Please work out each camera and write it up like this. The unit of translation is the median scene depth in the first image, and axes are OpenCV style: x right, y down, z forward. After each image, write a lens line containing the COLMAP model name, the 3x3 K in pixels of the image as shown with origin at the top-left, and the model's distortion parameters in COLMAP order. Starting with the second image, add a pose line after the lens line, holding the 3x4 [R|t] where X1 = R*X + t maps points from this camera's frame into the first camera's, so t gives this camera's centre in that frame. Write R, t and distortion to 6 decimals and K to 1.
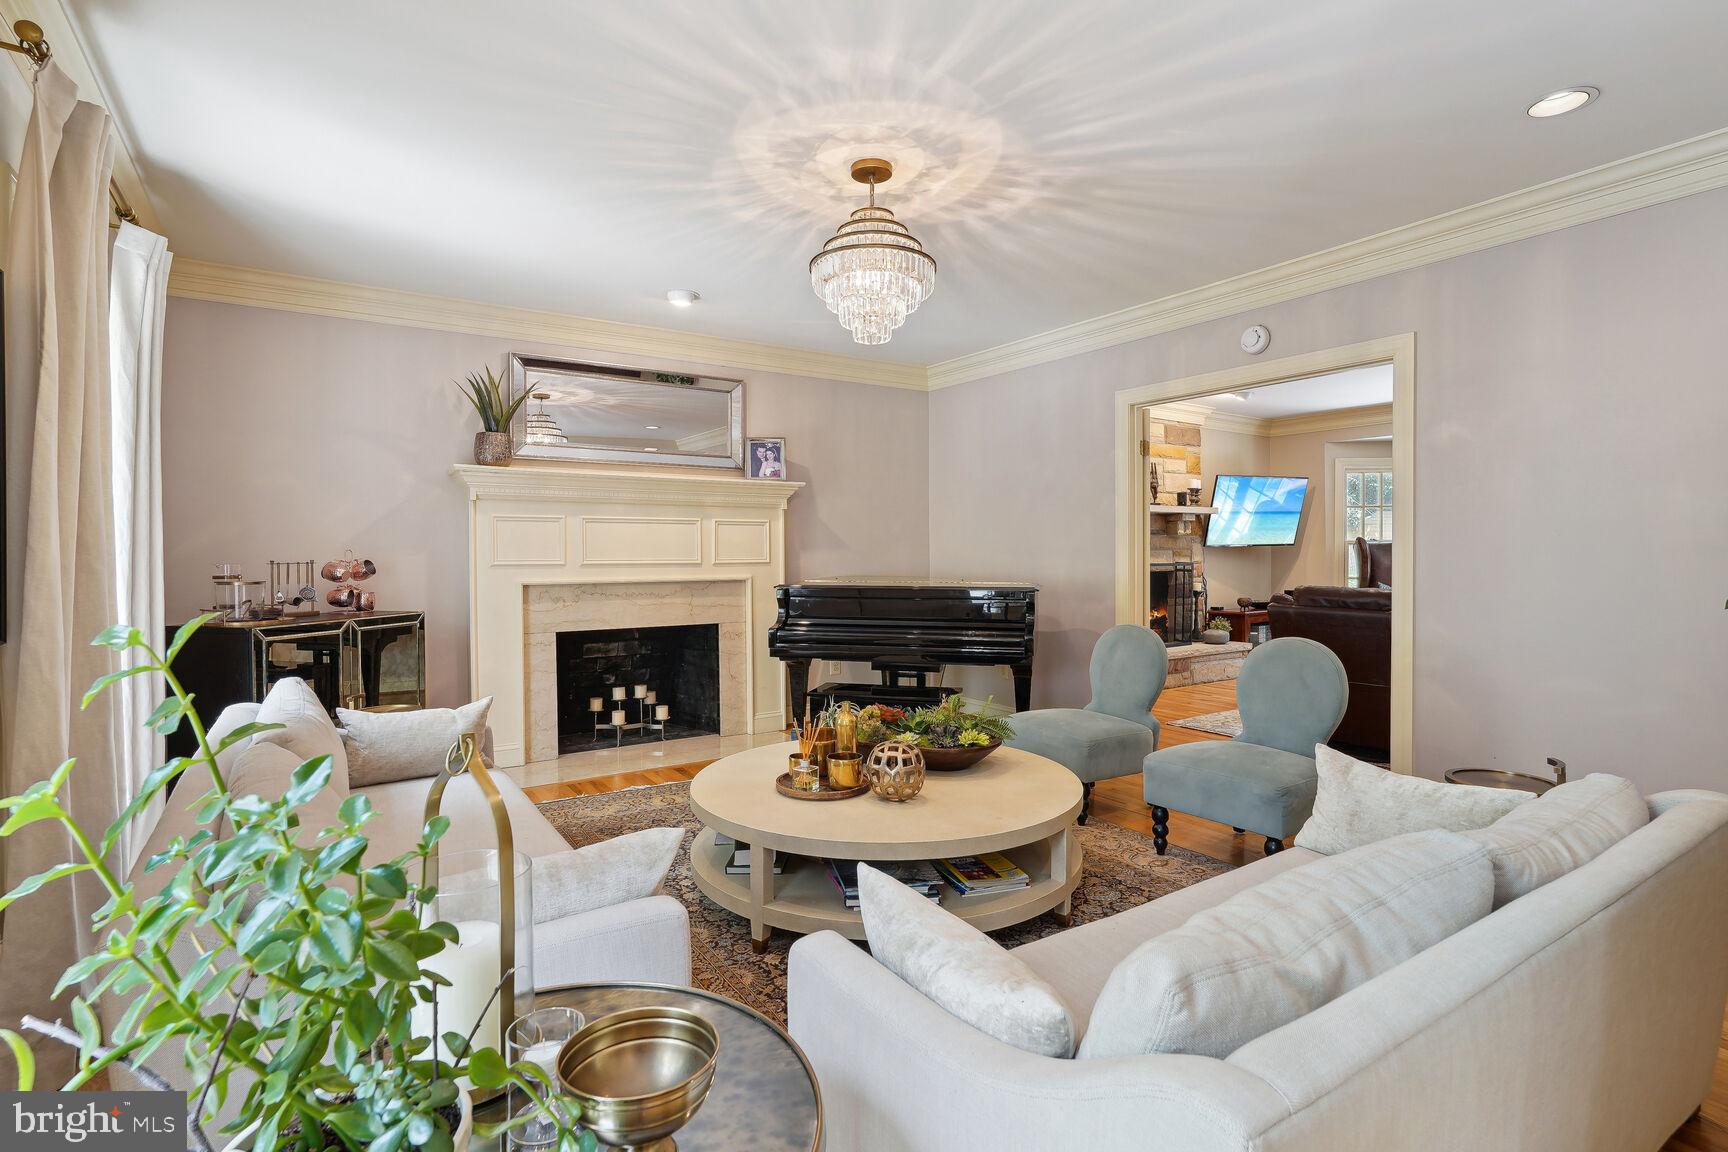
lens RADIAL K [[819.2, 0, 874.5], [0, 819.2, 566.8], [0, 0, 1]] dist [0.003508, 0.000201]
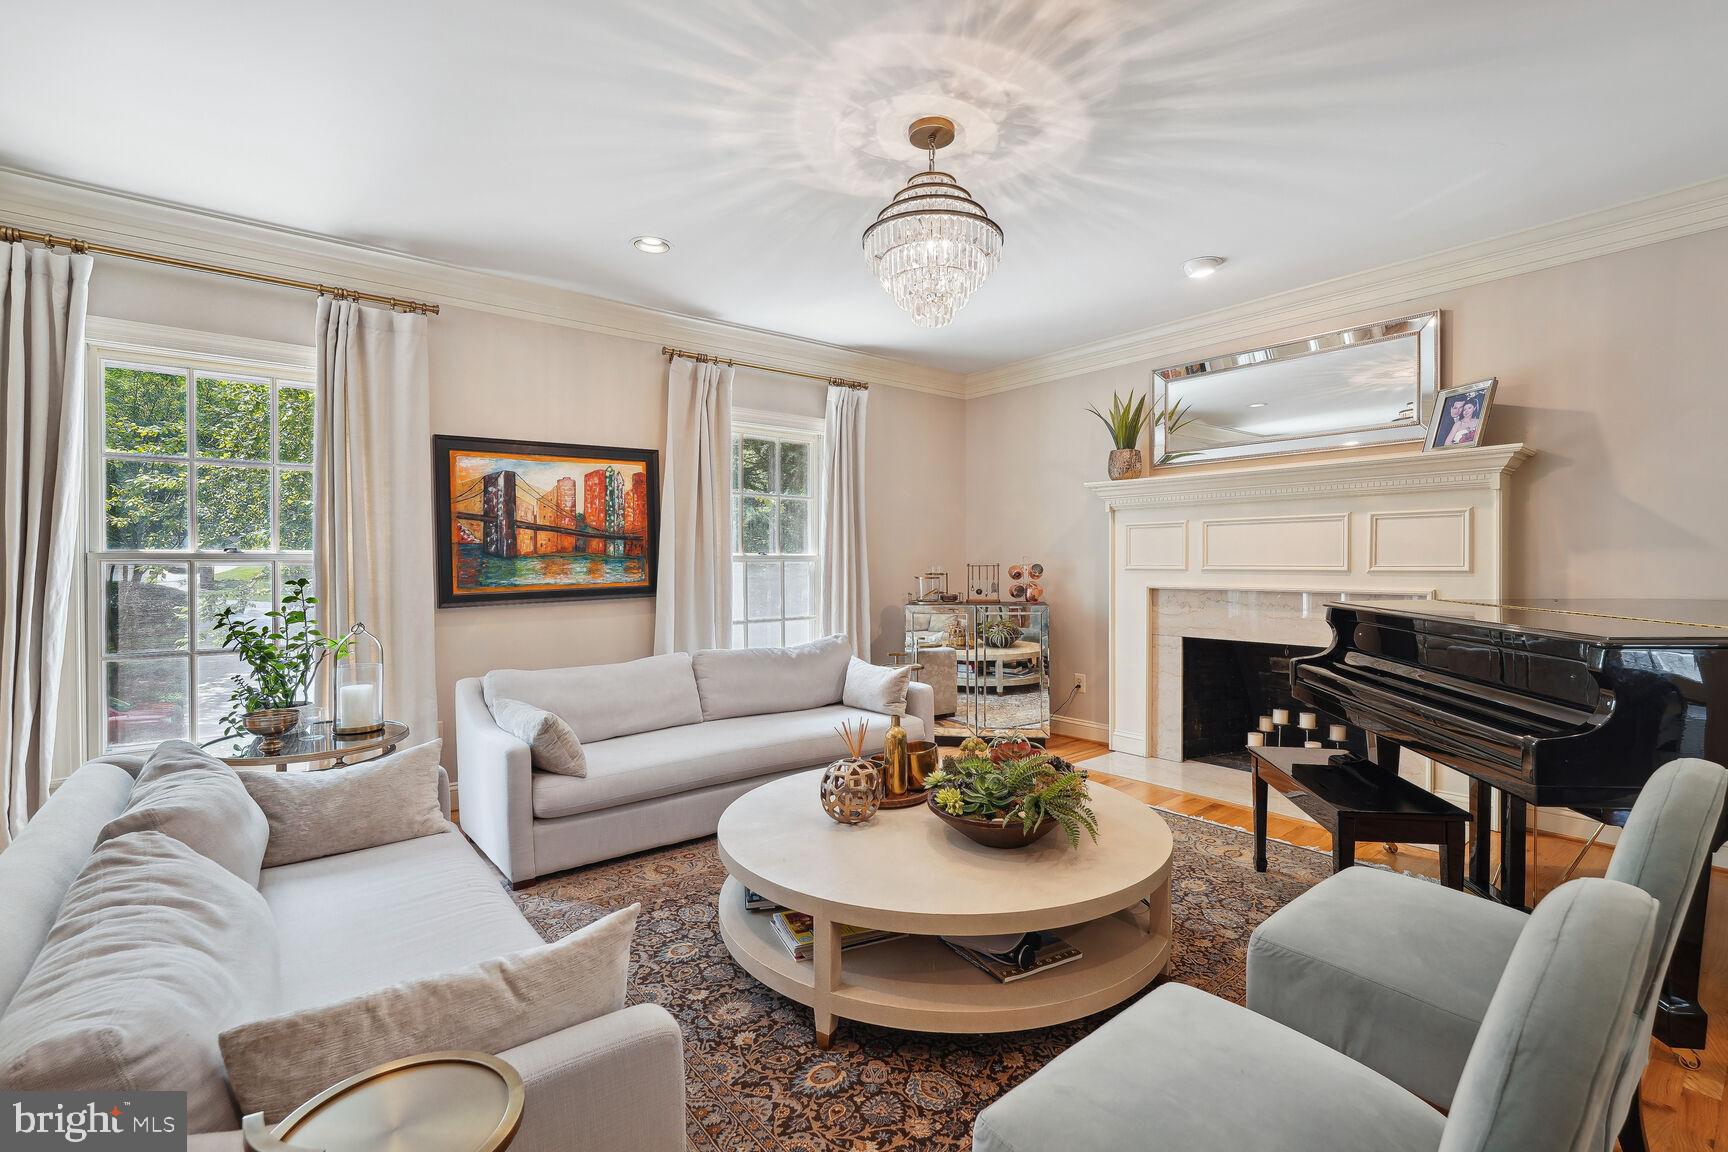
lens RADIAL K [[779.8, 0, 876.9], [0, 779.8, 570.9], [0, 0, 1]] dist [-0.001933, 0.000279]
pose [[0.096716, 0.015490, -0.995191, 0.549872], [-0.012505, 0.999819, 0.014347, -0.010770], [0.995233, 0.011057, 0.096892, 0.561270]]
